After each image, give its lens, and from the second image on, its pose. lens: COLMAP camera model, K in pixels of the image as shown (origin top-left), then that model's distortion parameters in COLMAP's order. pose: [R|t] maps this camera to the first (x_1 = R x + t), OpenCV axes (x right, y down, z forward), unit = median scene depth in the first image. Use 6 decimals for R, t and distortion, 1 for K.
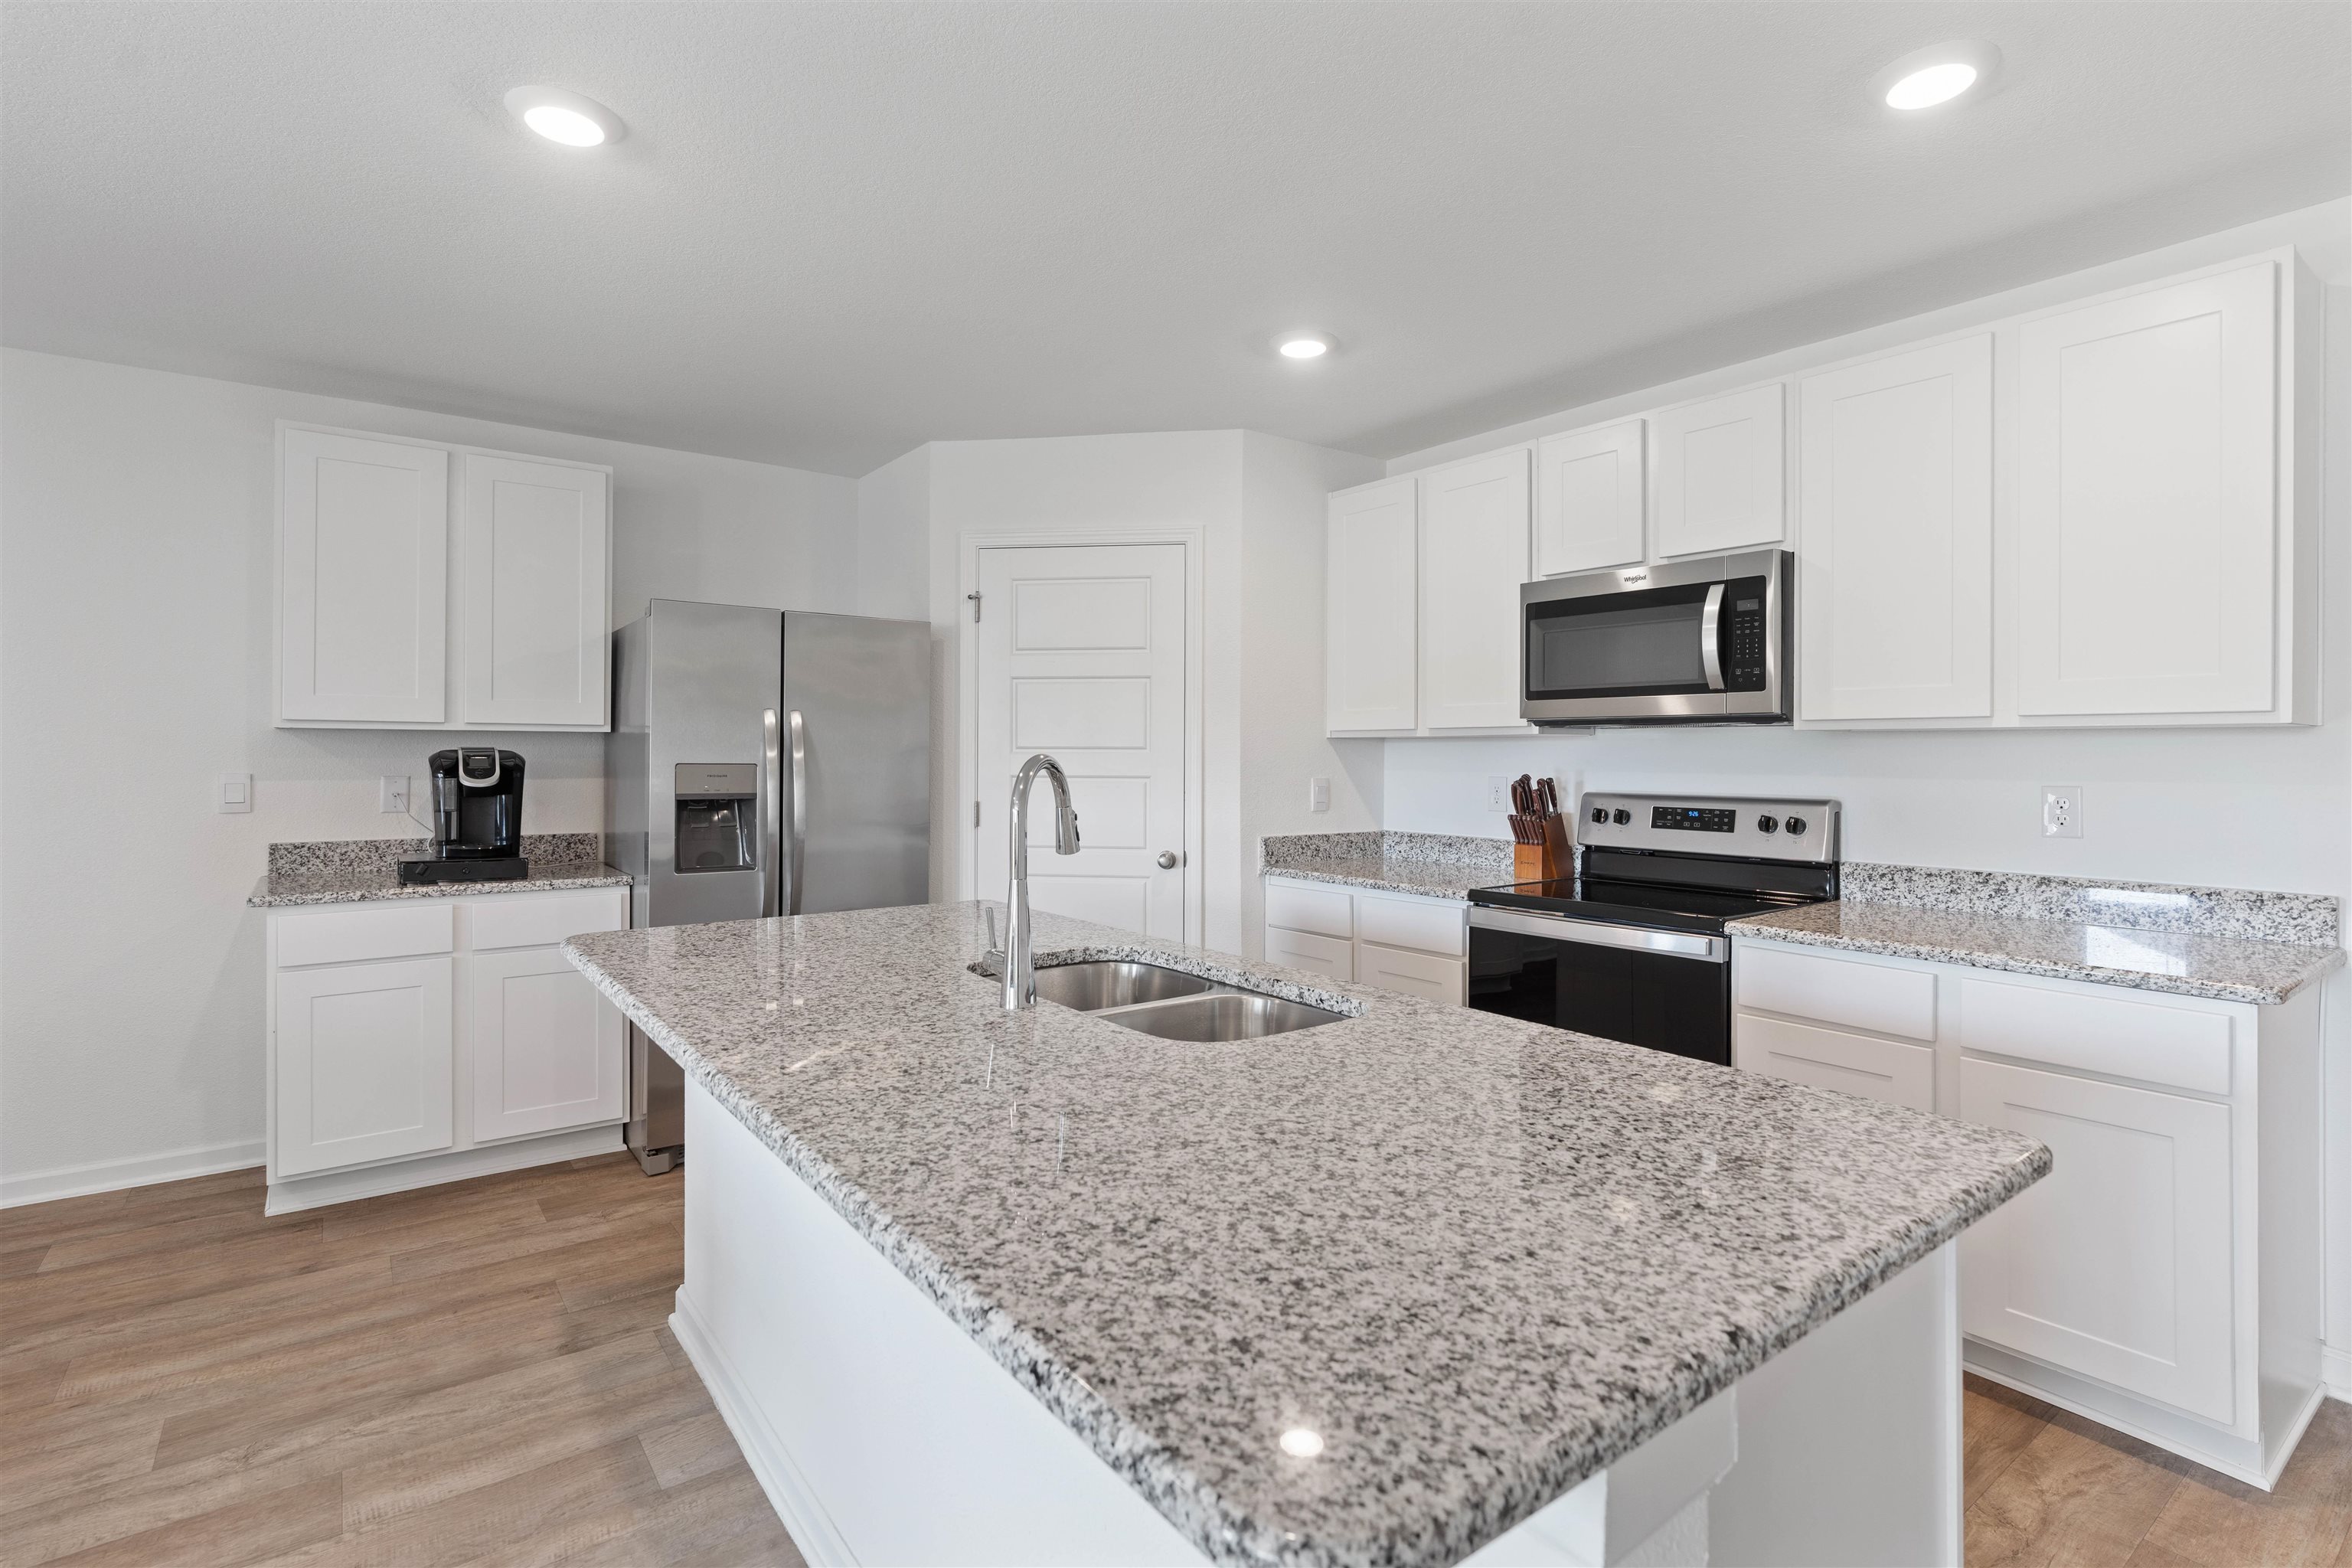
lens RADIAL K [[1121.4, 0, 1172.8], [0, 1121.4, 755.0], [0, 0, 1]] dist [-0.004770, 0.002632]
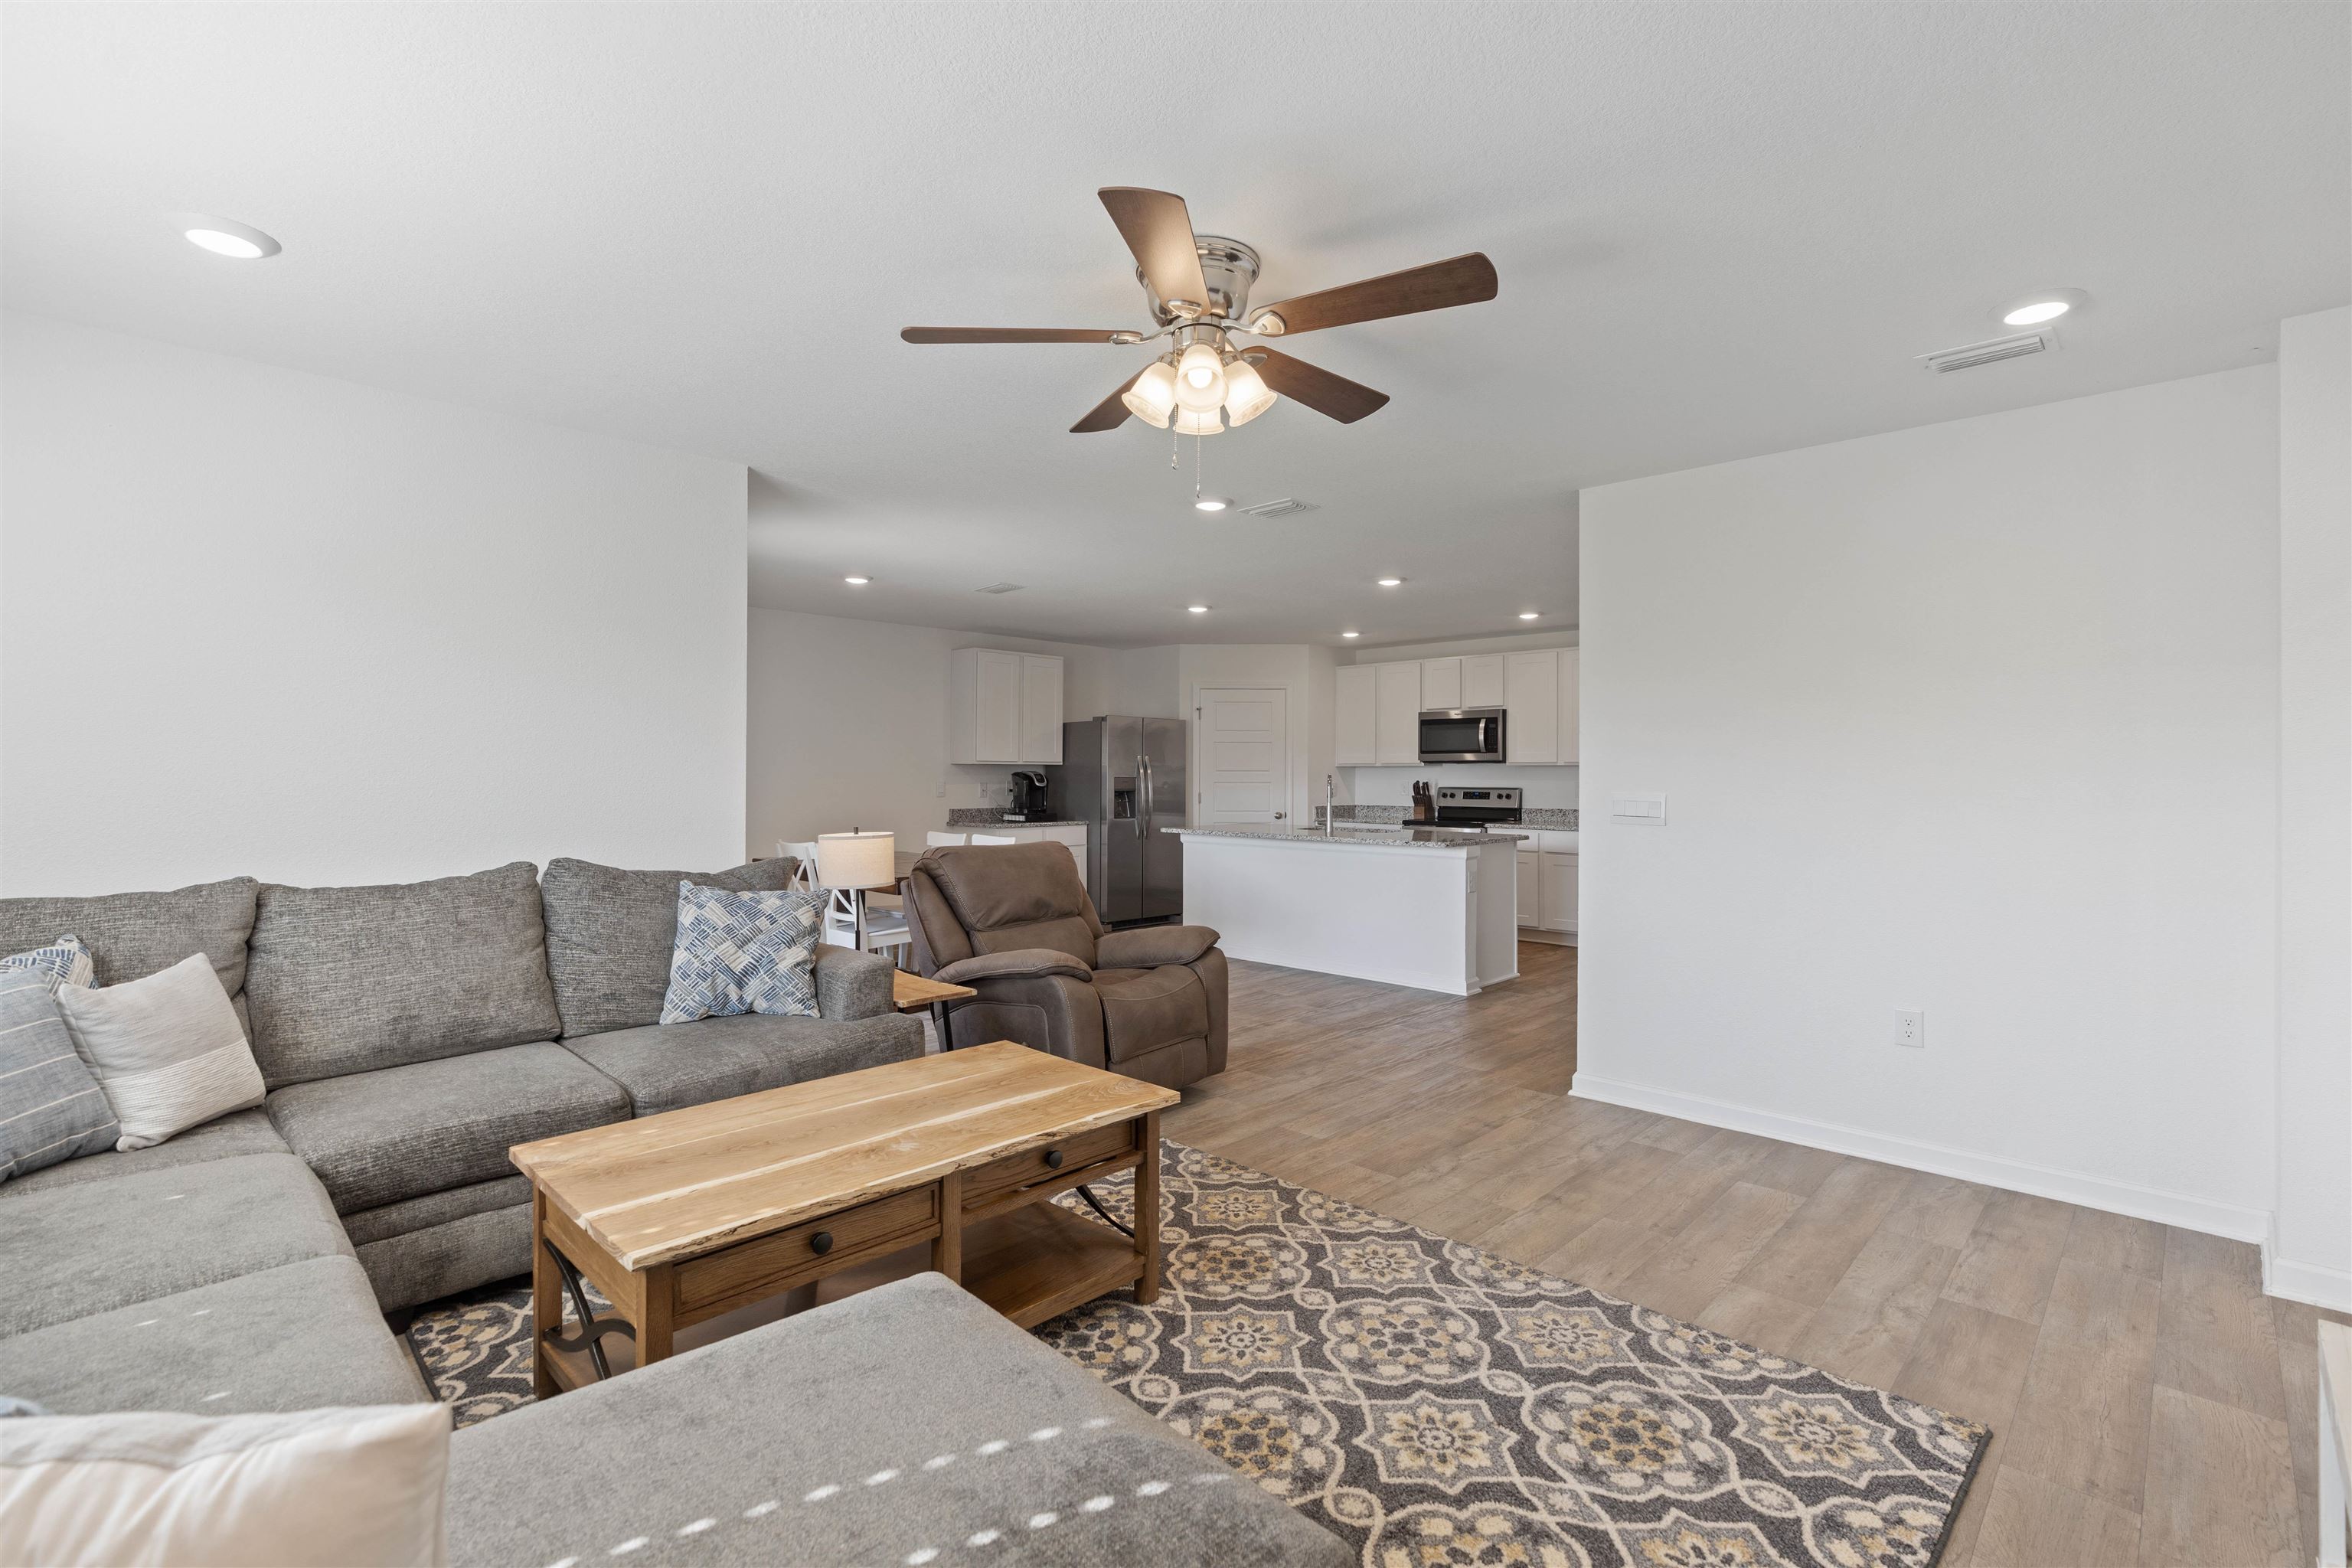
lens RADIAL K [[1054.9, 0, 1173.0], [0, 1054.9, 781.6], [0, 0, 1]] dist [-0.008499, 0.002482]
pose [[0.989494, -0.001428, 0.144567, -0.716690], [0.000782, 0.999989, 0.004525, 0.008408], [-0.144572, -0.004364, 0.989485, -1.606363]]
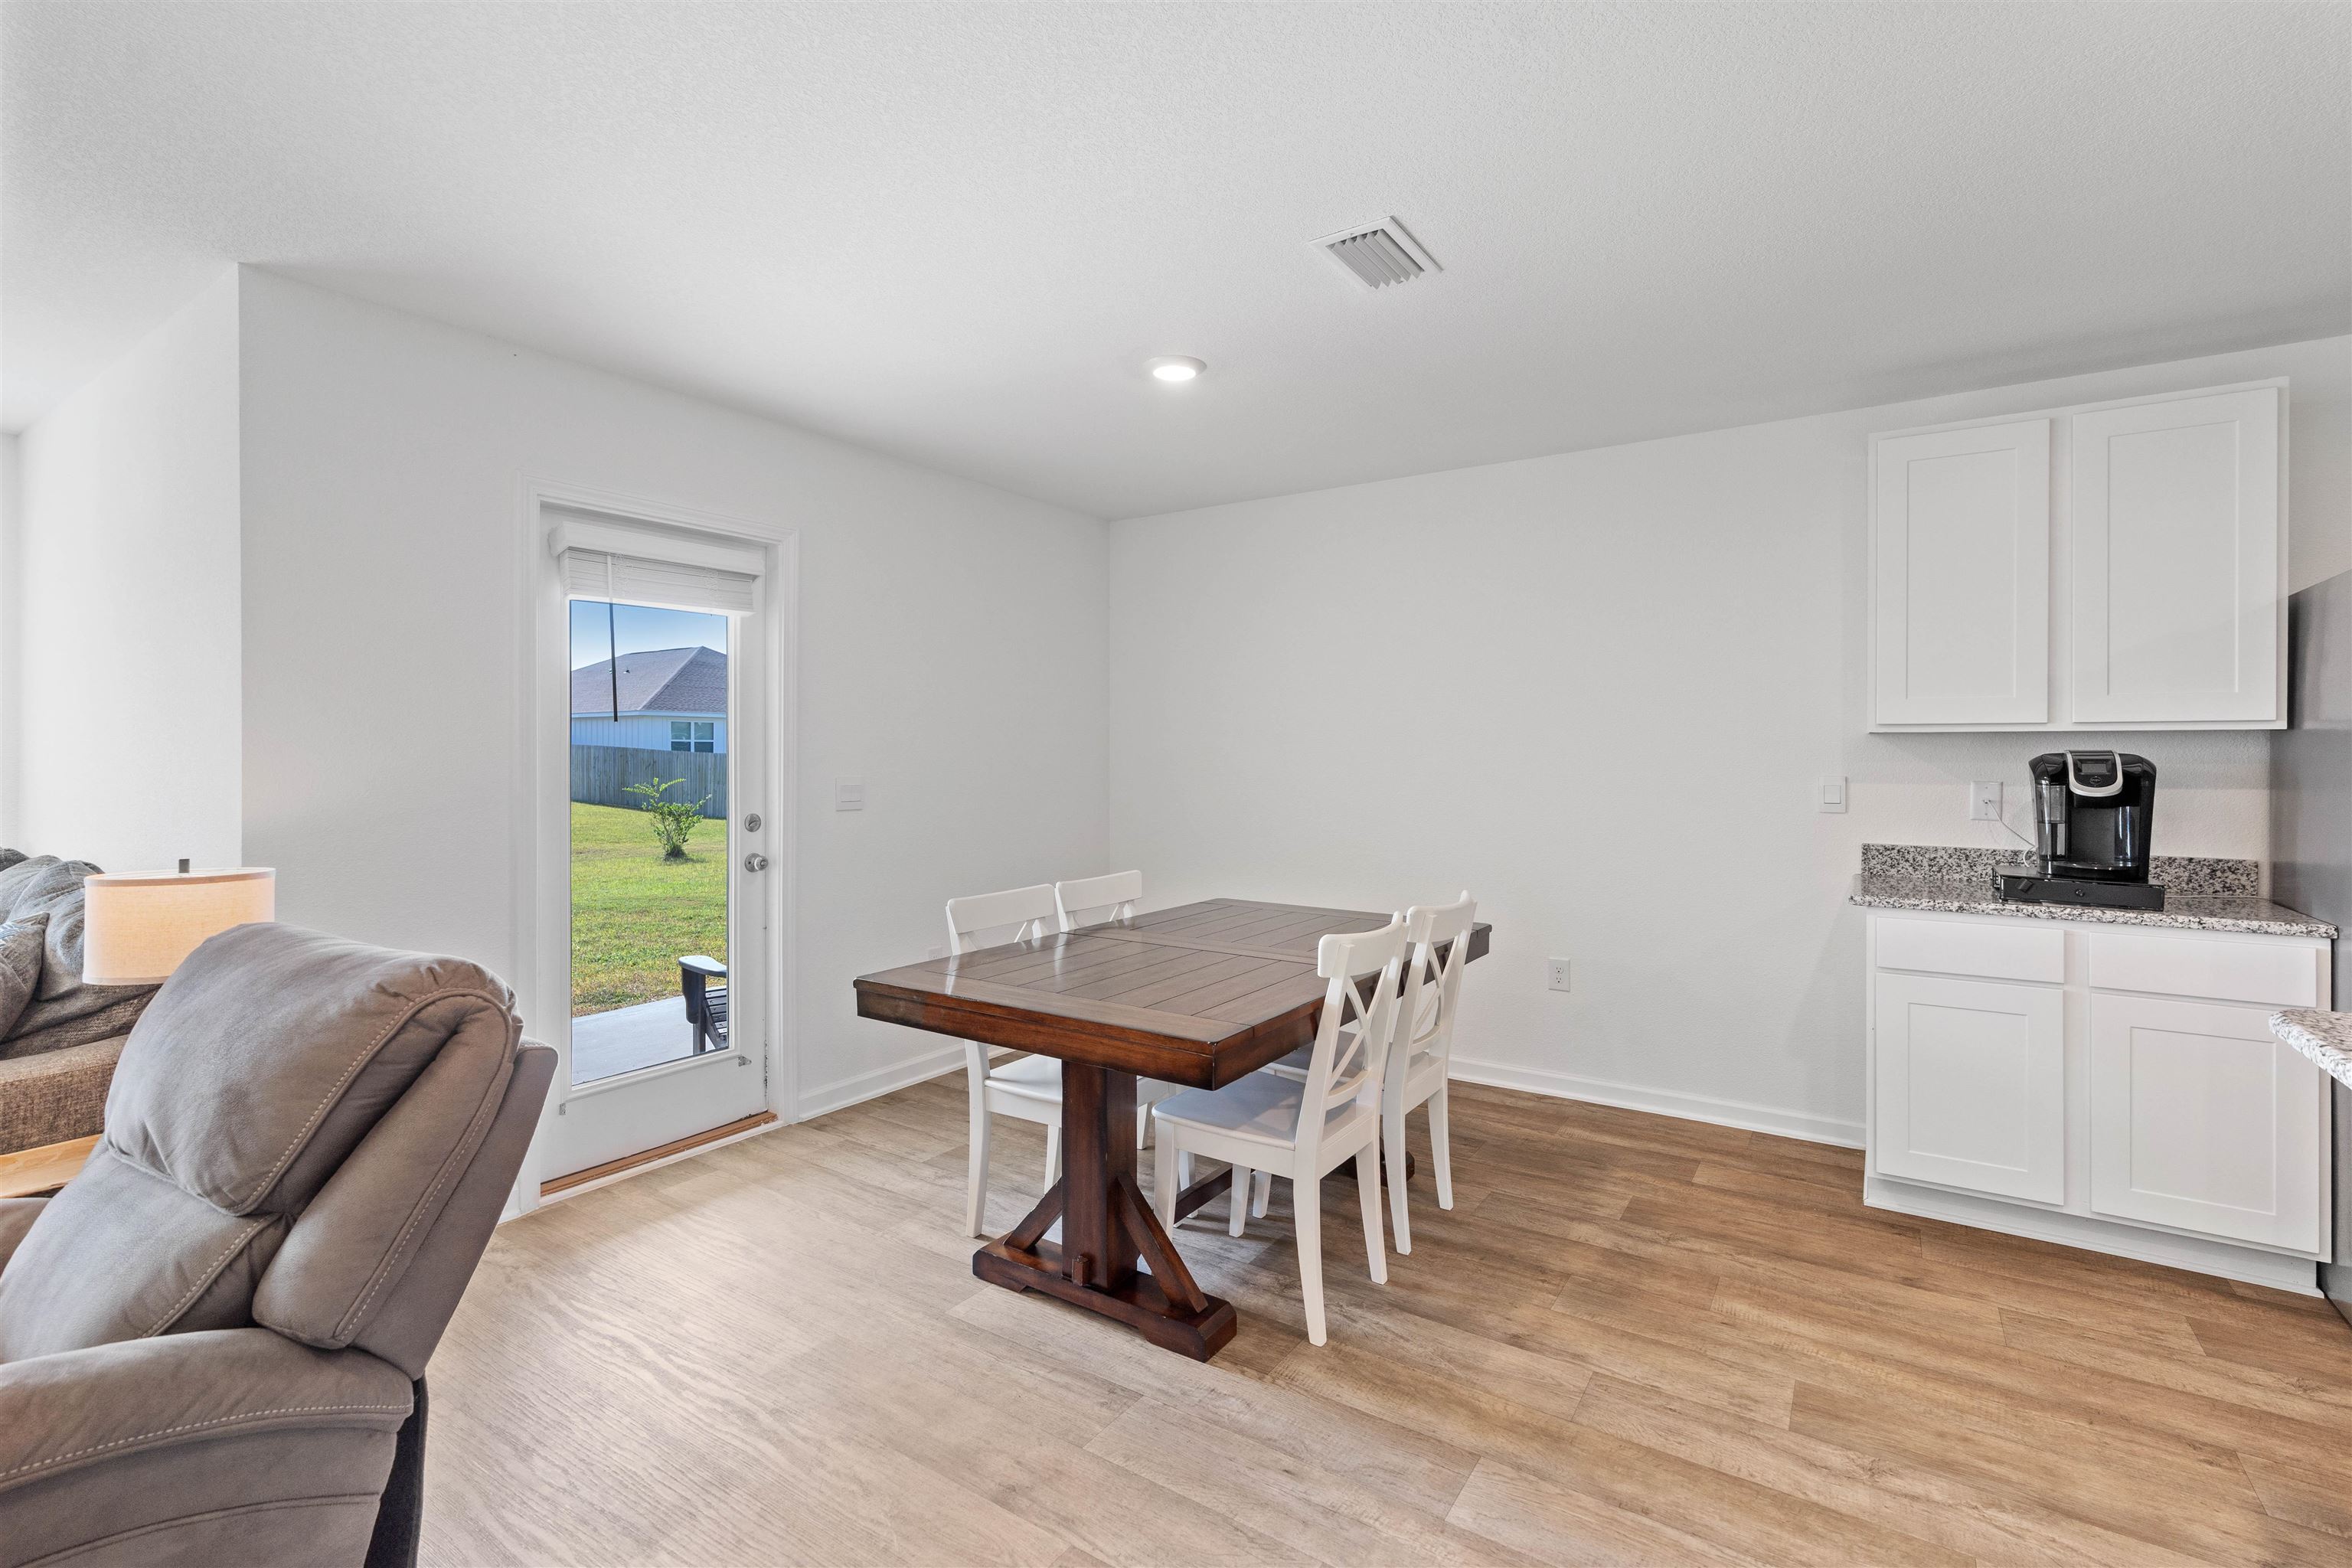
lens RADIAL K [[1054.9, 0, 1163.5], [0, 1054.9, 752.2], [0, 0, 1]] dist [-0.008499, 0.002482]
pose [[0.323388, -0.005046, -0.946253, -0.094195], [-0.000454, 0.999985, -0.005487, -0.000723], [0.946266, 0.002204, 0.323381, 0.067402]]
